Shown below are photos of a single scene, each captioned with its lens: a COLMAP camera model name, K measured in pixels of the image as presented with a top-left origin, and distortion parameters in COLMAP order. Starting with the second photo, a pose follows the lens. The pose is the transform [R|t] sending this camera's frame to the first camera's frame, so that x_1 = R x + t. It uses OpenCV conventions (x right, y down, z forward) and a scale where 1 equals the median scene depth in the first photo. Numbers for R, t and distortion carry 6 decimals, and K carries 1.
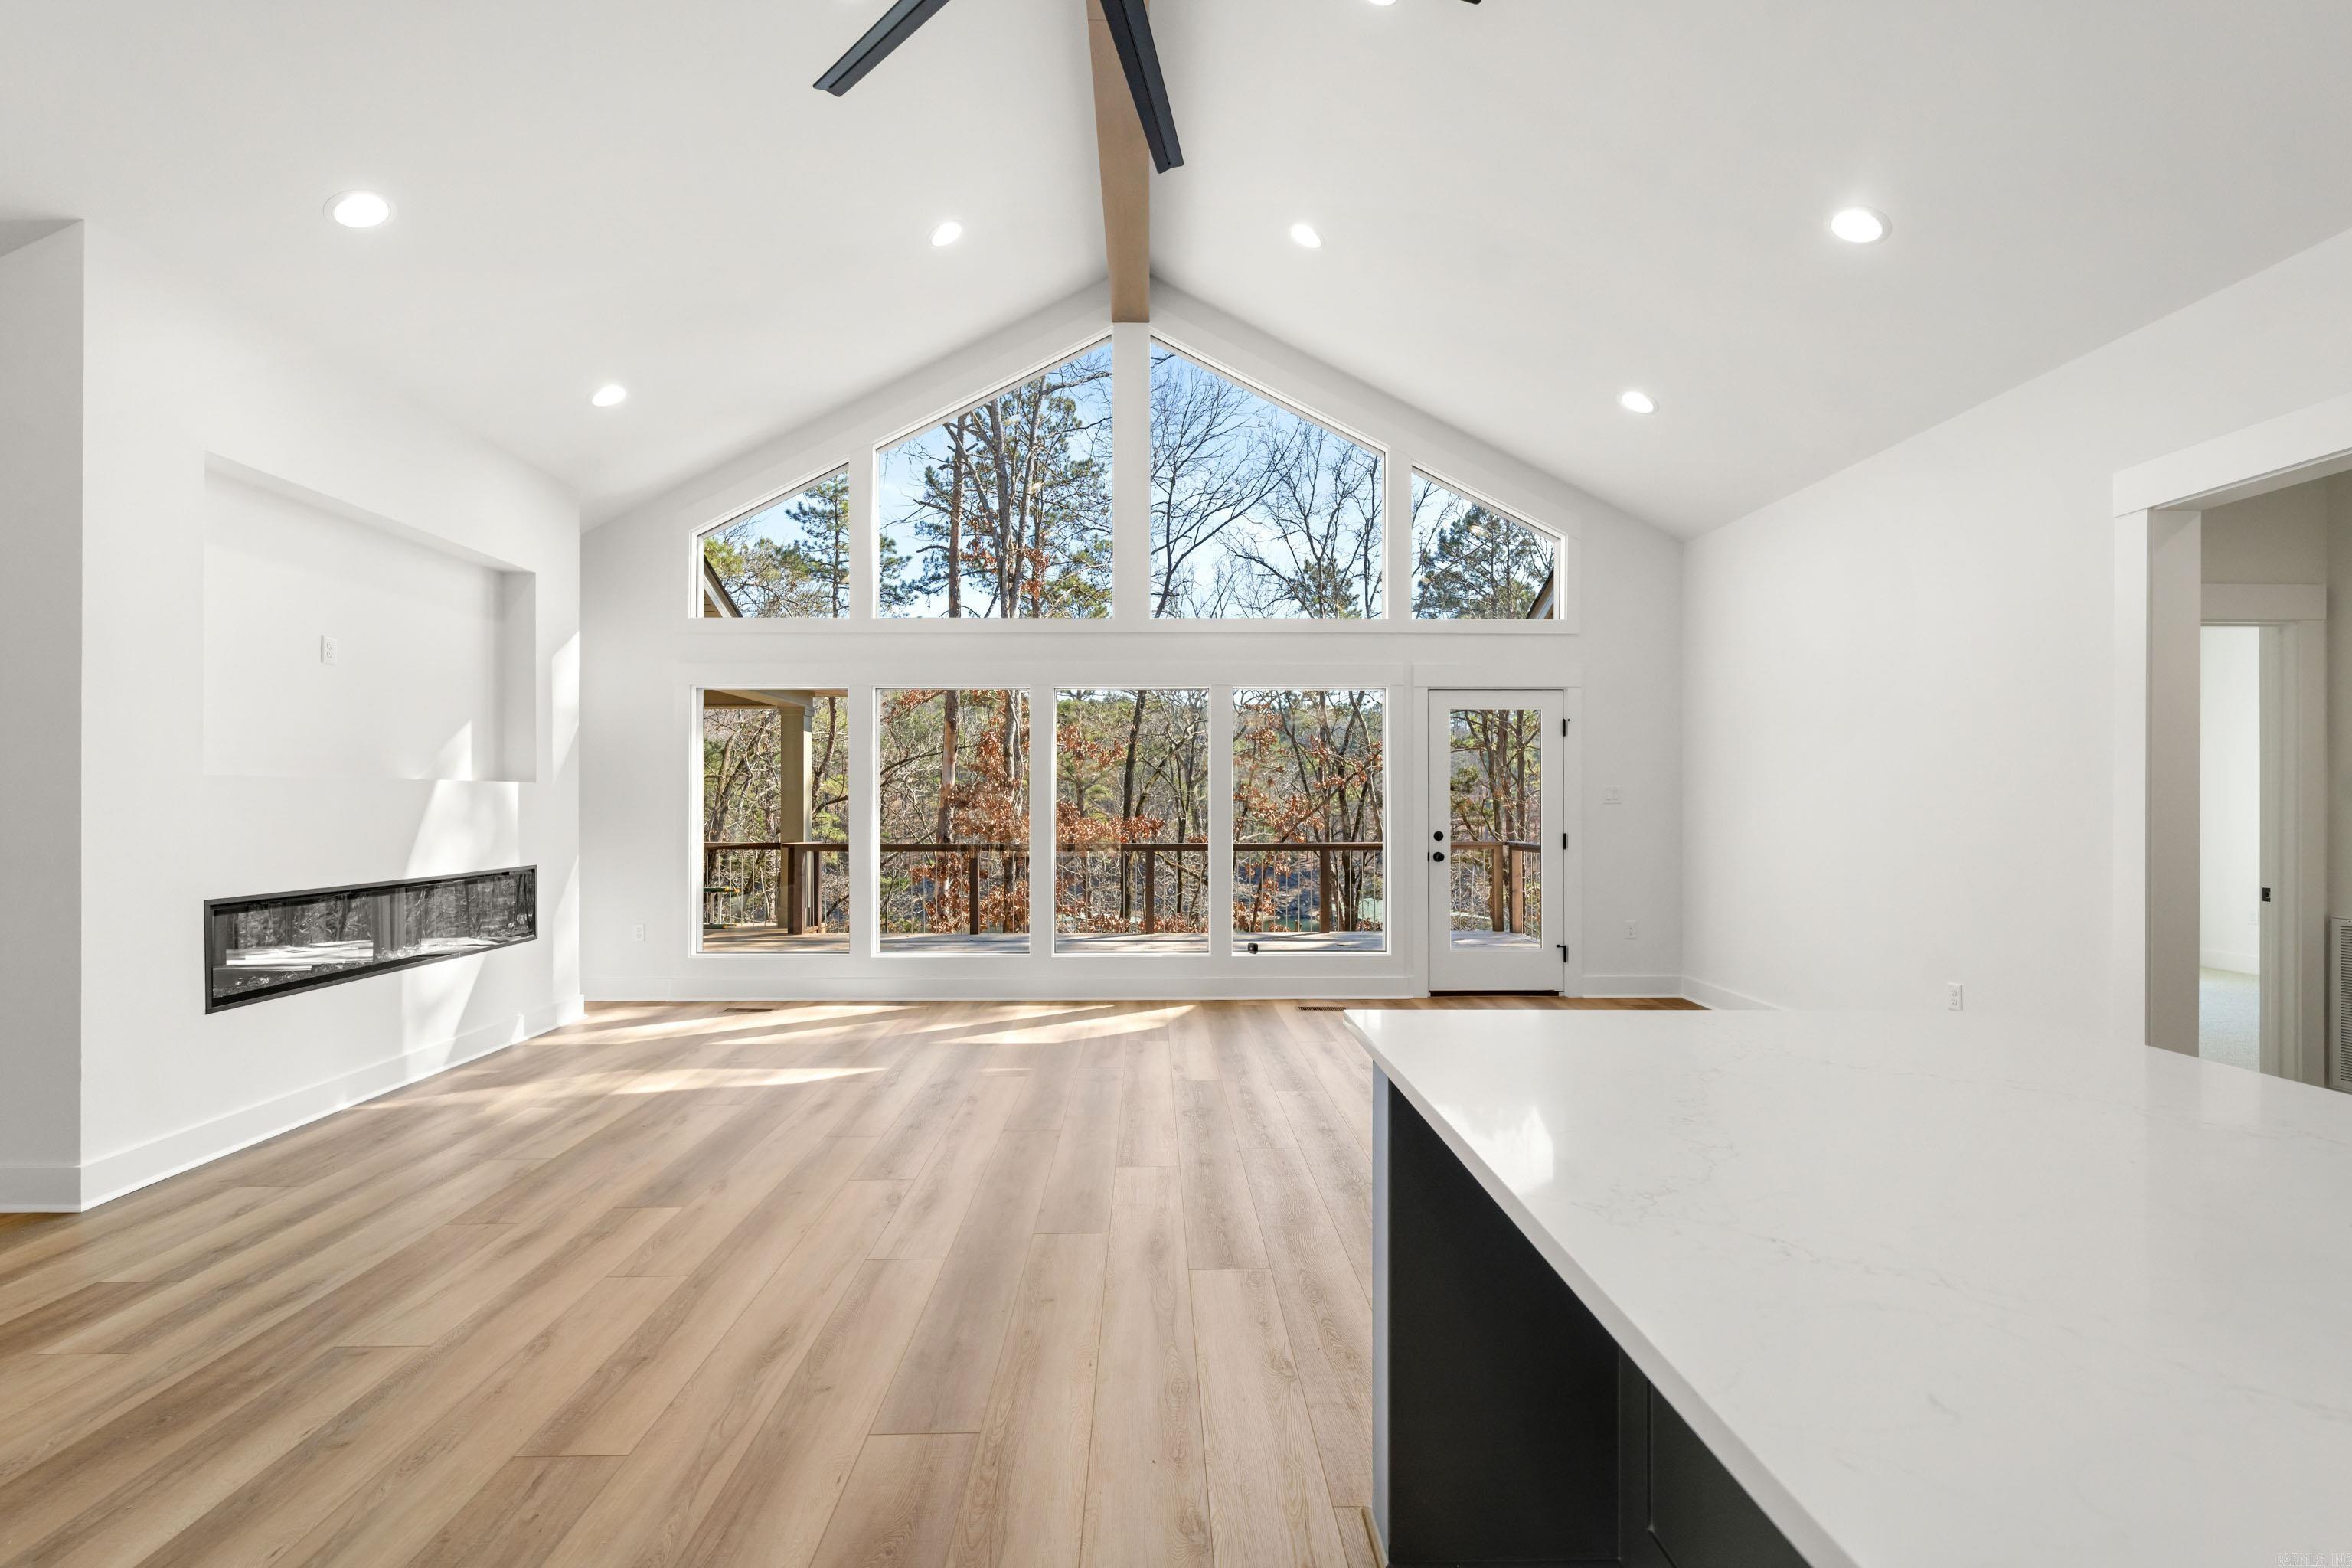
lens RADIAL K [[977.4, 0, 1176.0], [0, 977.4, 784.0], [0, 0, 1]] dist [0.001905, -0.000025]
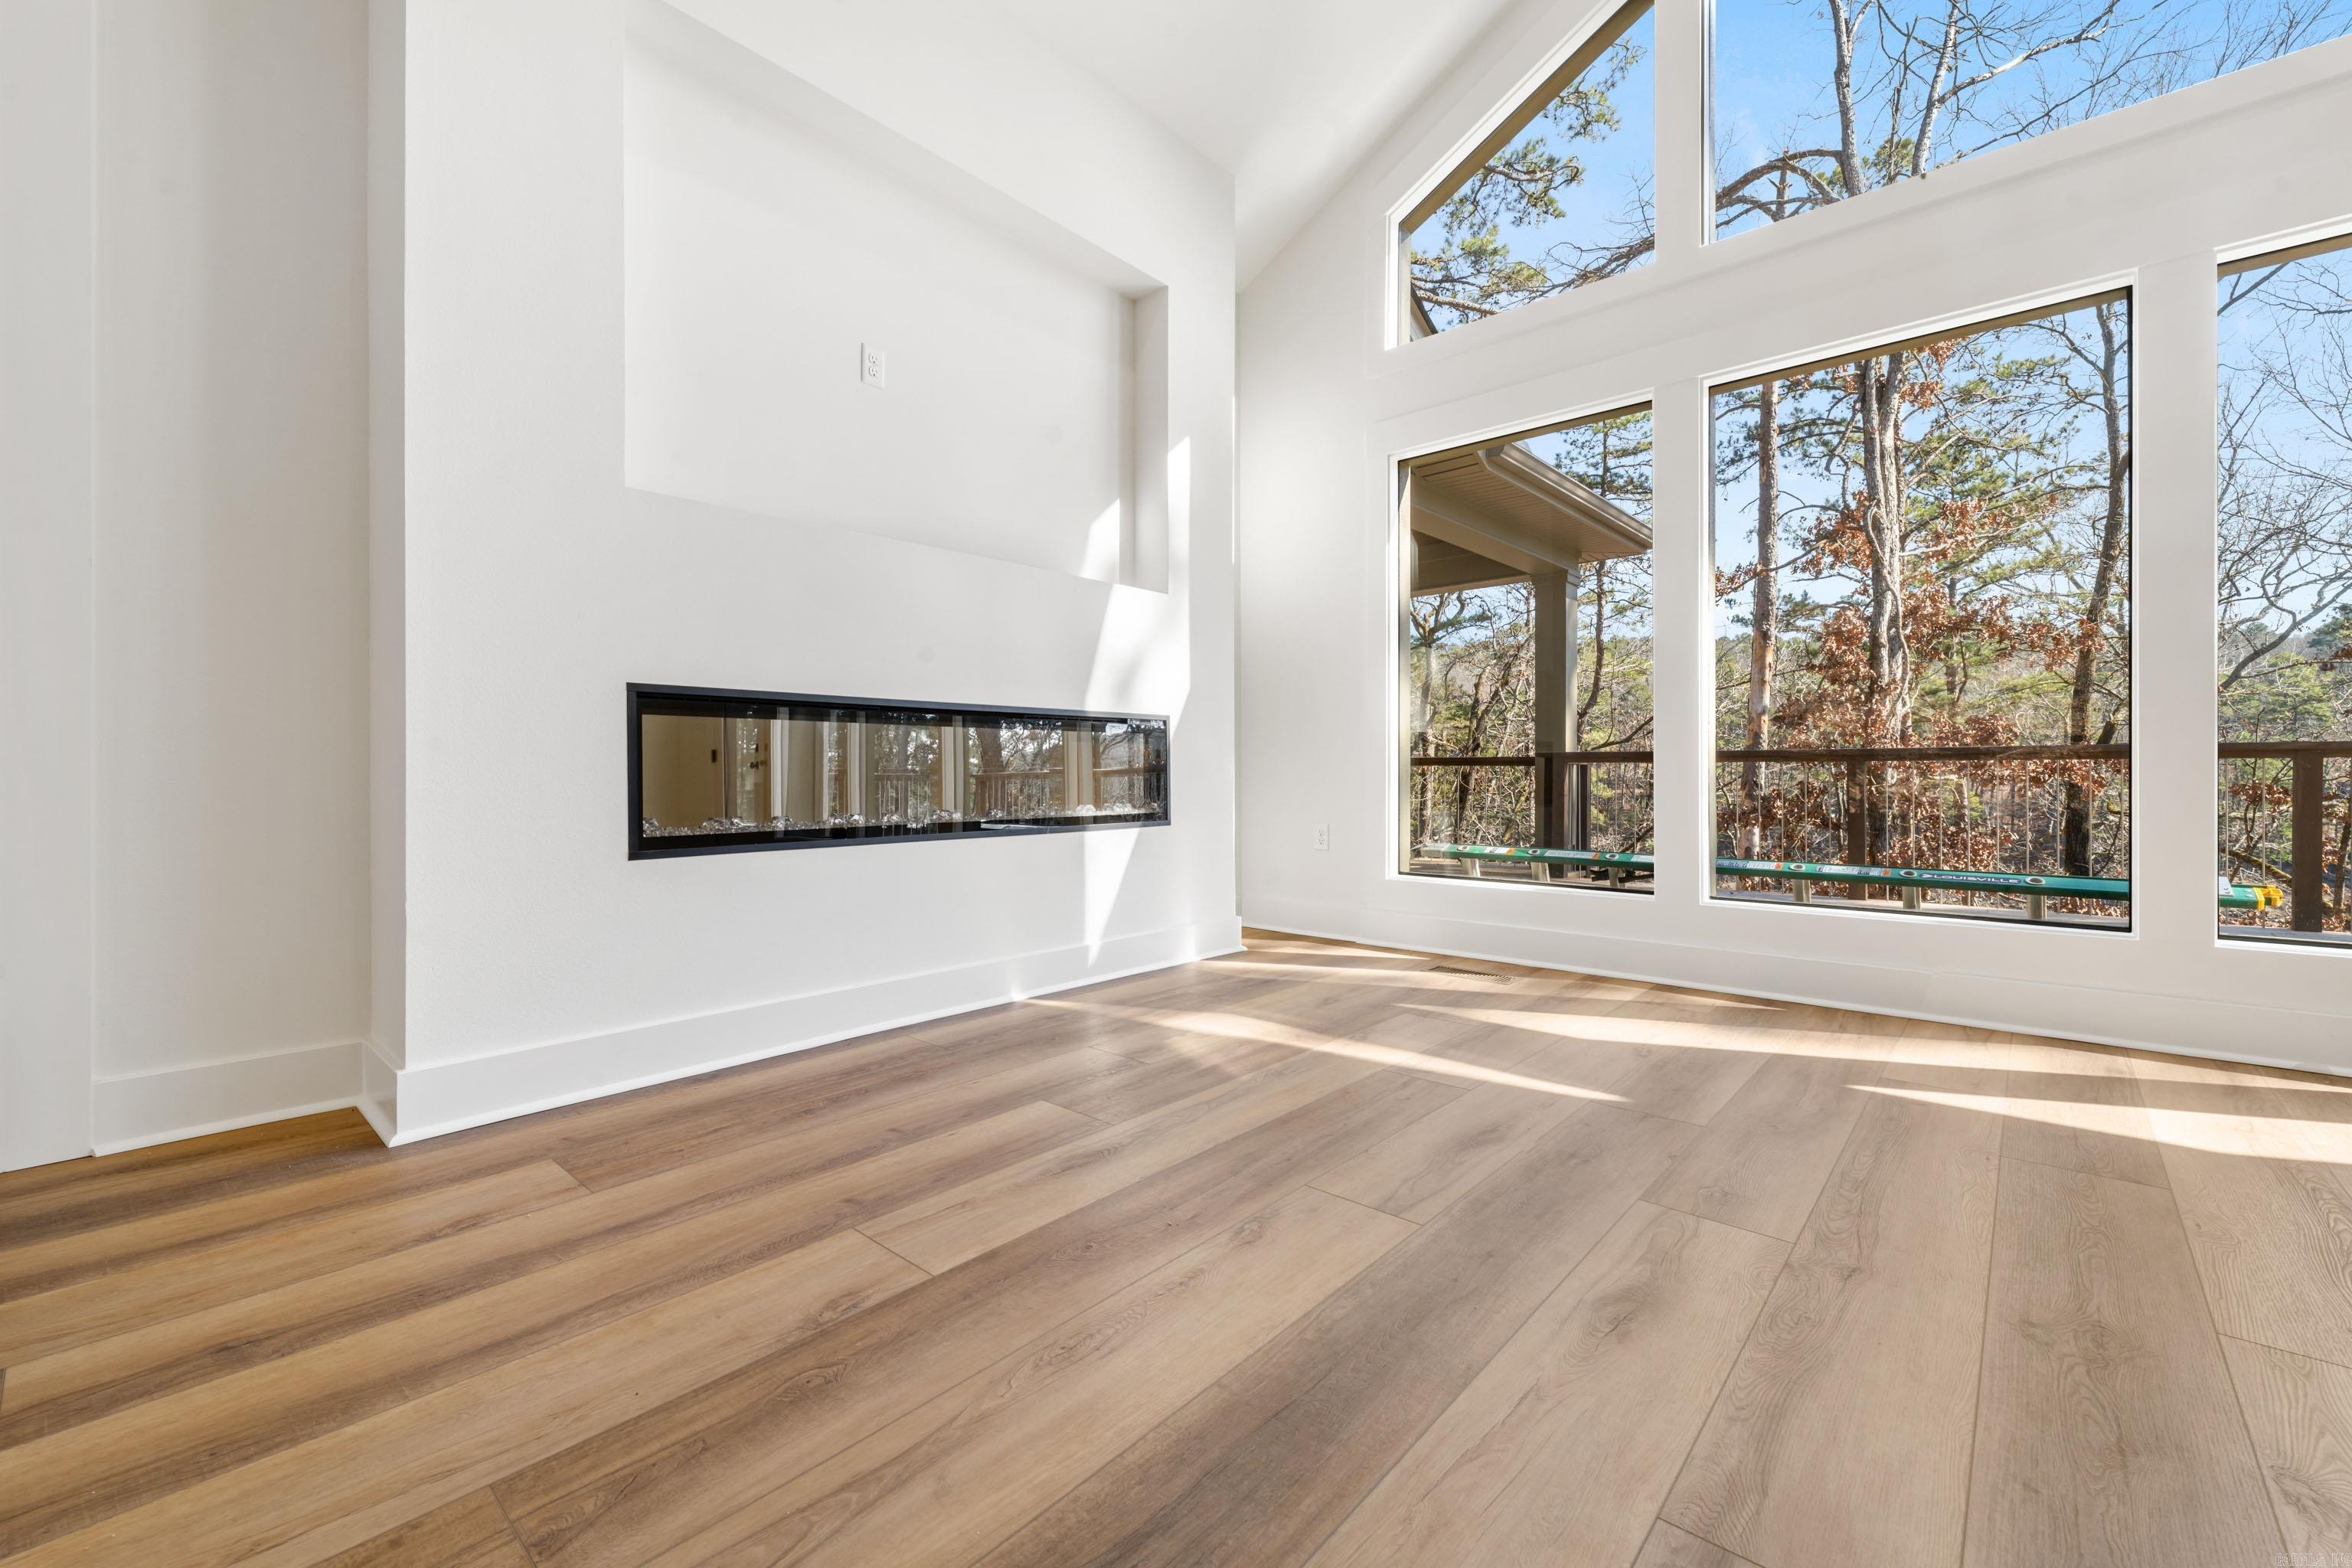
lens RADIAL K [[967.2, 0, 1176.0], [0, 967.2, 784.0], [0, 0, 1]] dist [0.005743, -0.000430]
pose [[0.734140, 0.010287, -0.678921, -0.258938], [0.009433, 0.999634, 0.025346, 0.150073], [0.678933, -0.025012, 0.733774, 0.676483]]
